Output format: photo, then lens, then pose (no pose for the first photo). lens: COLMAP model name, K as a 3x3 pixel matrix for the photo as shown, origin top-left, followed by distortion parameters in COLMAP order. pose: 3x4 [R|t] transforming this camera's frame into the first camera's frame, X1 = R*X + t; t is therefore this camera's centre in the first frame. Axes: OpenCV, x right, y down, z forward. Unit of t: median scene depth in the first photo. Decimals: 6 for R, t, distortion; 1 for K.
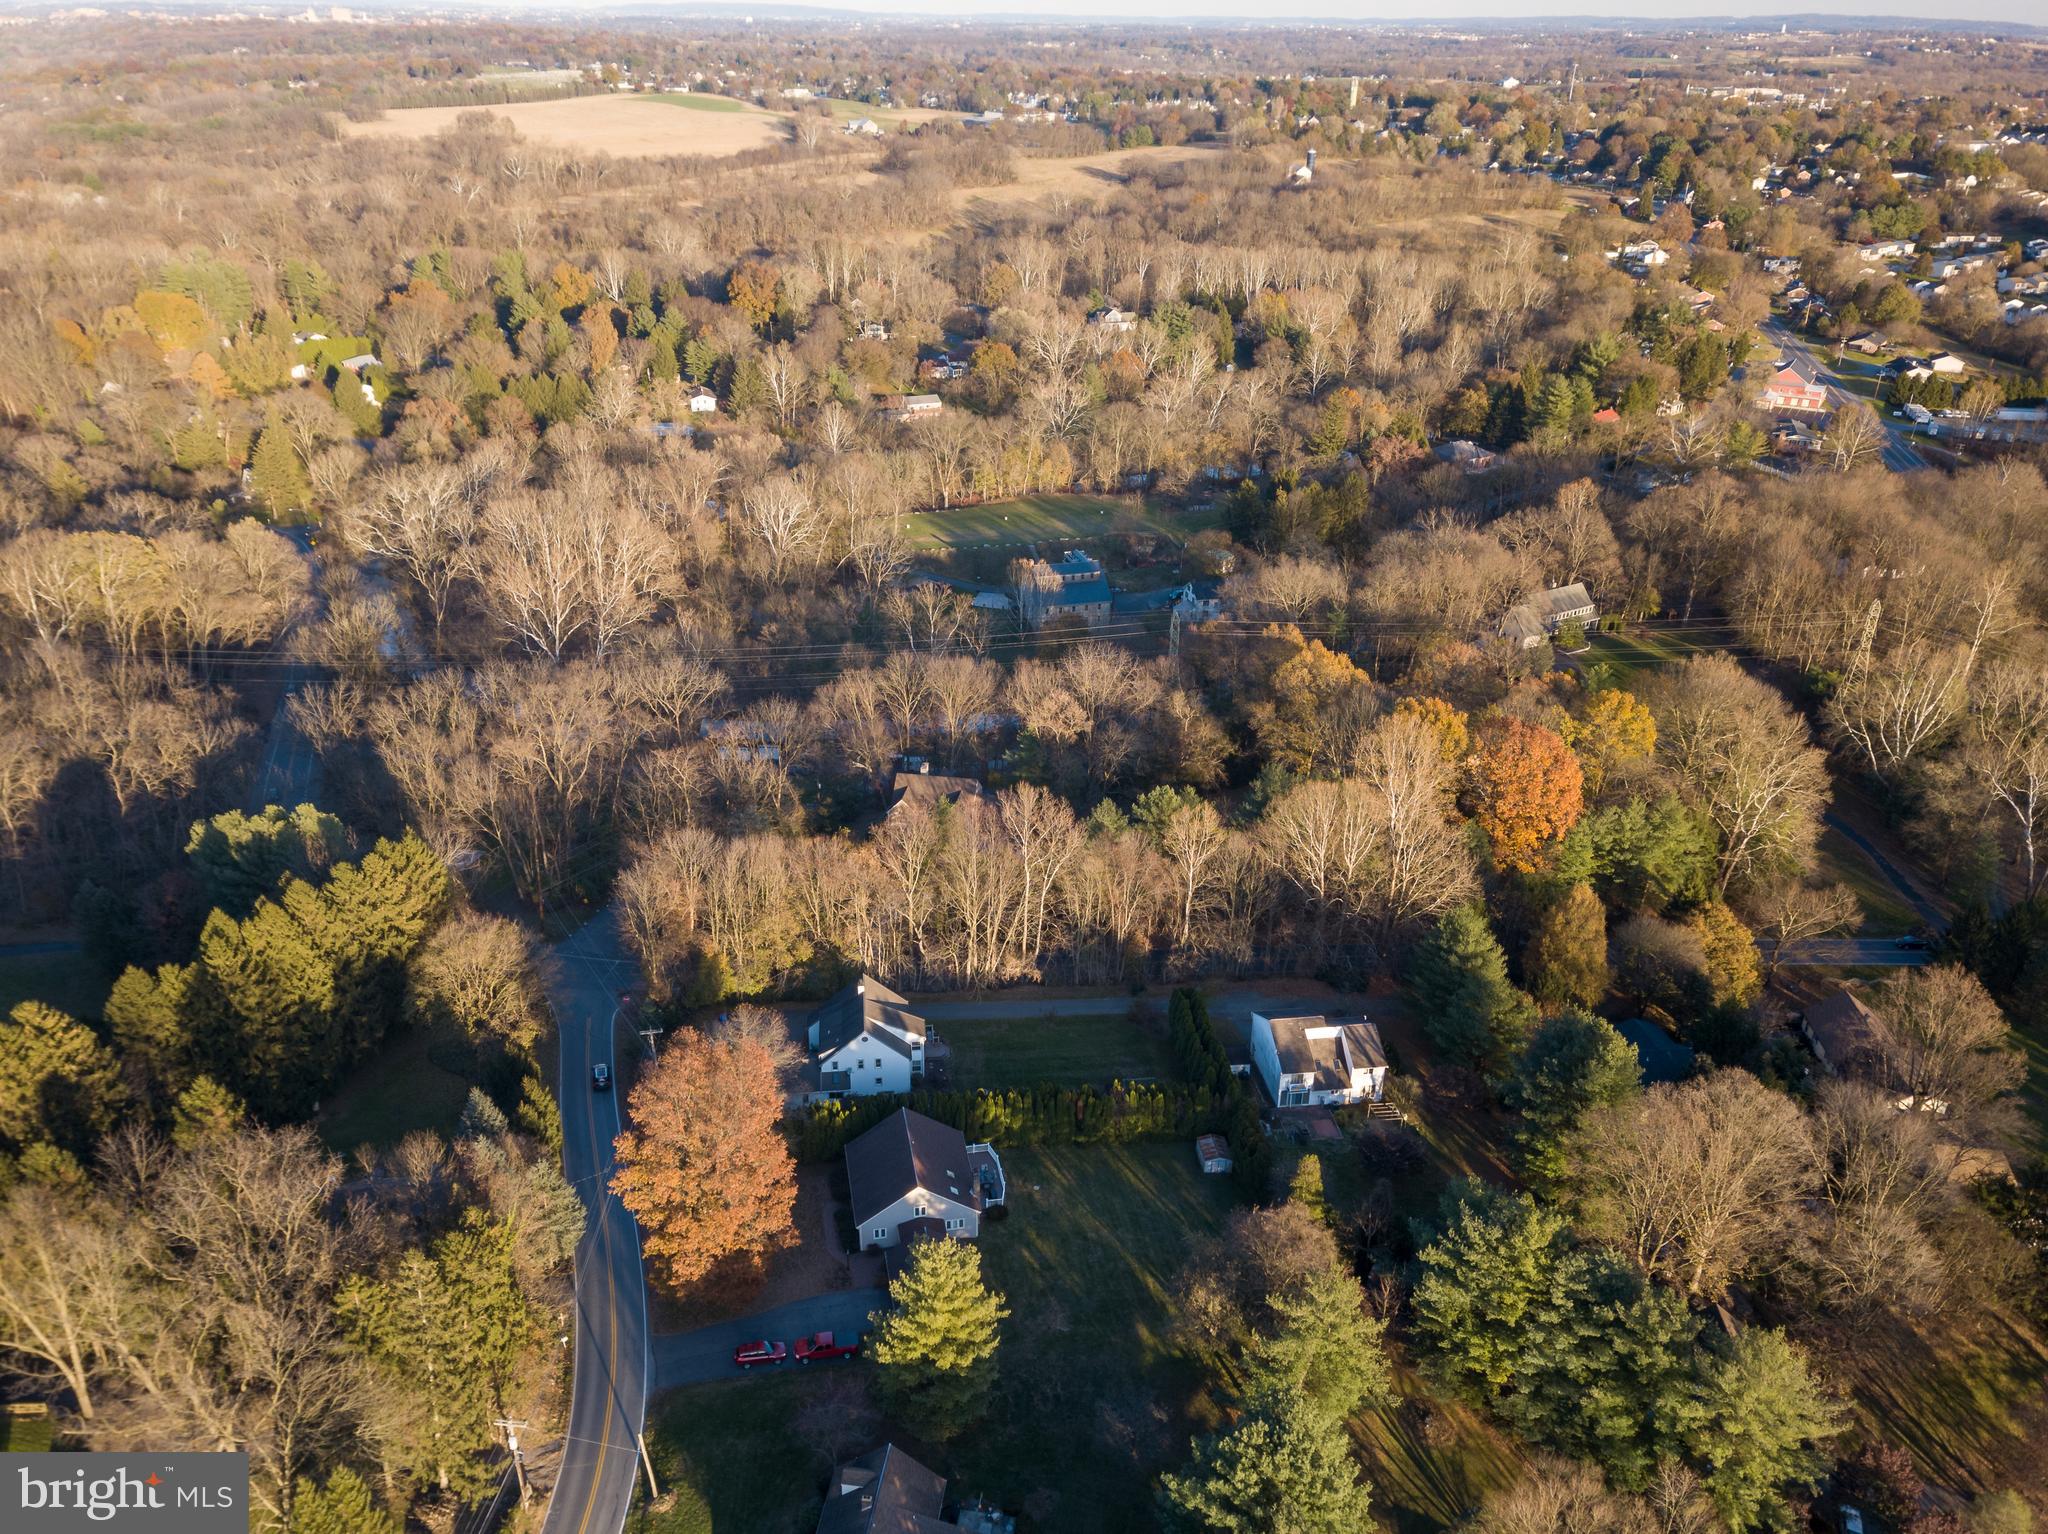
lens RADIAL K [[1561.6, 0, 1024.0], [0, 1561.6, 767.0], [0, 0, 1]] dist [0.039540, -0.006238]
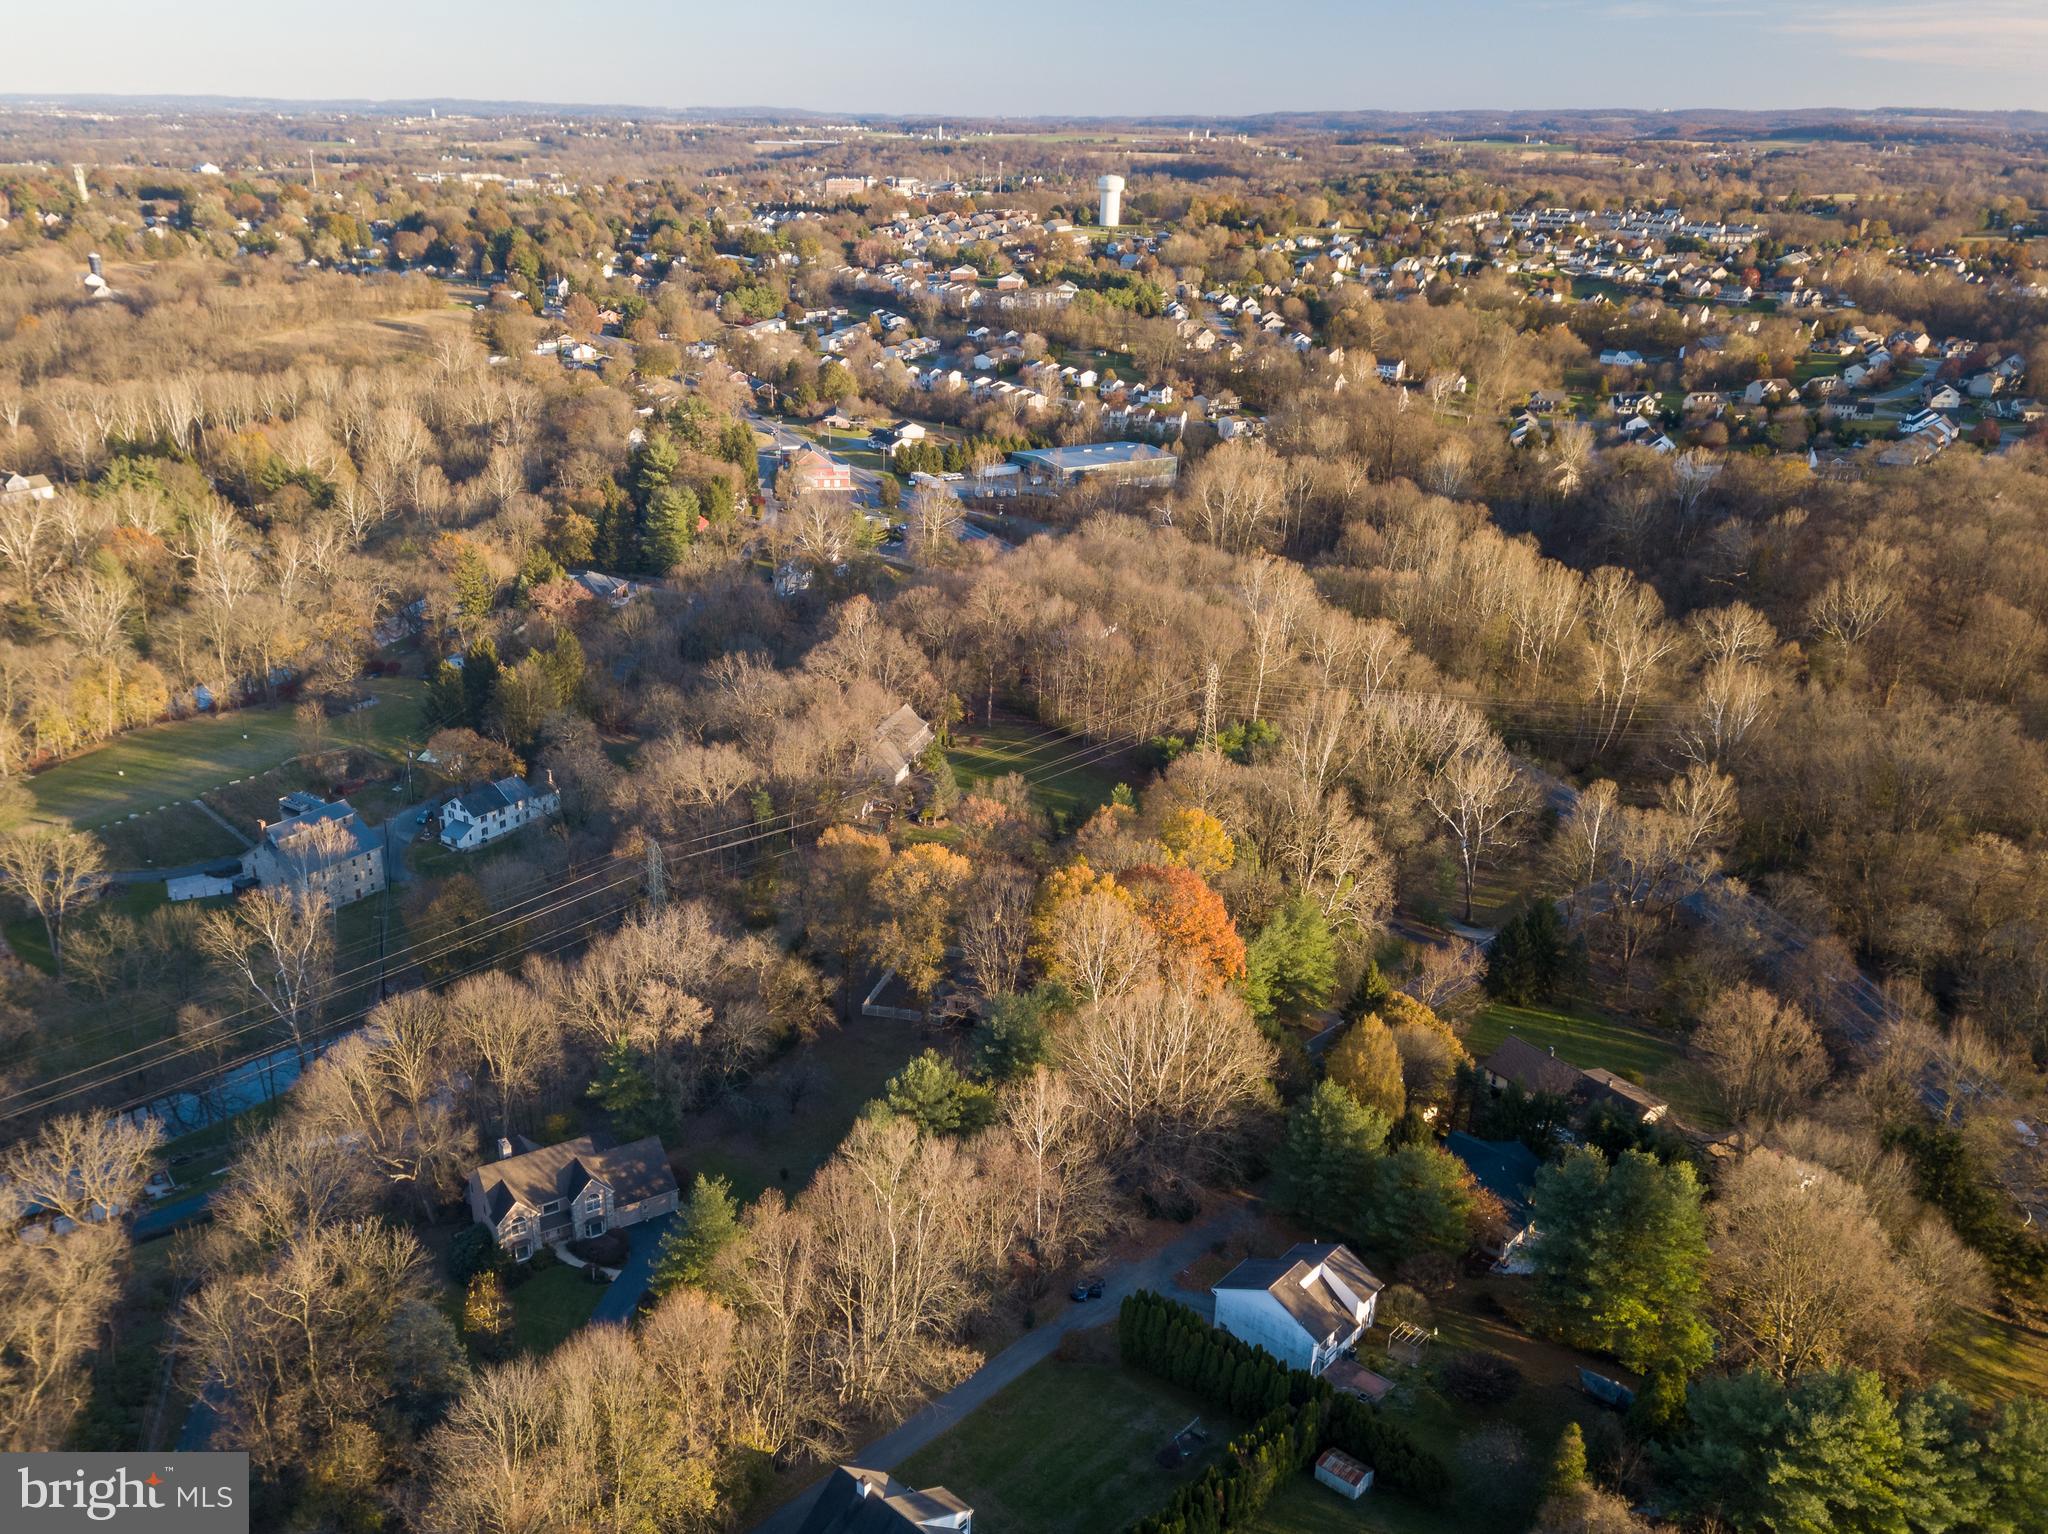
lens RADIAL K [[1698.5, 0, 943.7], [0, 1698.5, 821.0], [0, 0, 1]] dist [0.029400, 0.008405]
pose [[0.772688, -0.246899, 0.584803, -0.237986], [0.272150, 0.961145, 0.046201, -0.089602], [-0.573487, 0.123455, 0.809859, 0.173212]]
